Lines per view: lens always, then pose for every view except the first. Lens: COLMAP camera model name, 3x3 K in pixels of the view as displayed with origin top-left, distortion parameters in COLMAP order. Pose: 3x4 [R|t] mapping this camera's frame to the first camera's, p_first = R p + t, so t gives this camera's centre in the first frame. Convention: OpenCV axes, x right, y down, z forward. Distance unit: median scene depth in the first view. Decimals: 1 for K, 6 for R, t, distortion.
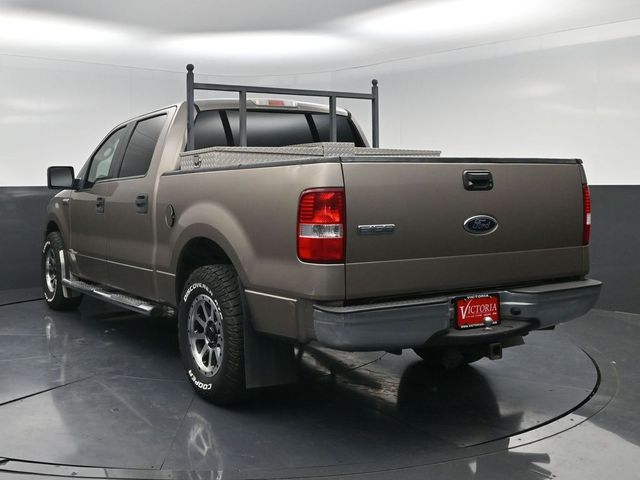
lens RADIAL K [[712.3, 0, 245.9], [0, 712.3, 239.7], [0, 0, 1]] dist [-0.020967, -0.019082]
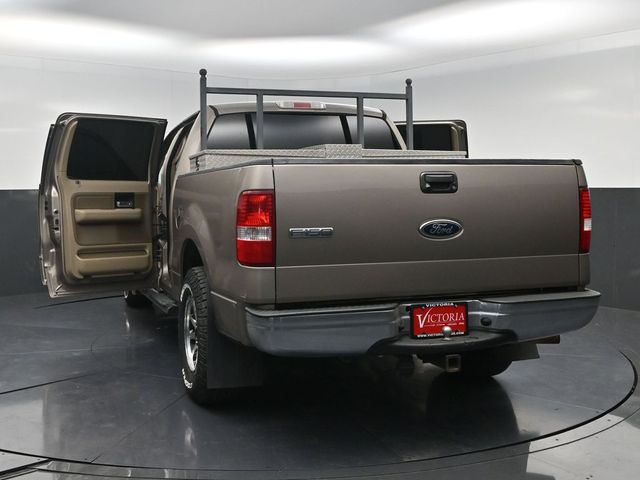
lens RADIAL K [[708.9, 0, 289.8], [0, 708.9, 239.6], [0, 0, 1]] dist [-0.020440, -0.016743]
pose [[0.984227, 0.014492, -0.176313, 0.294487], [-0.015021, 0.999886, -0.001666, -0.002695], [0.176269, 0.004288, 0.984333, 0.030945]]
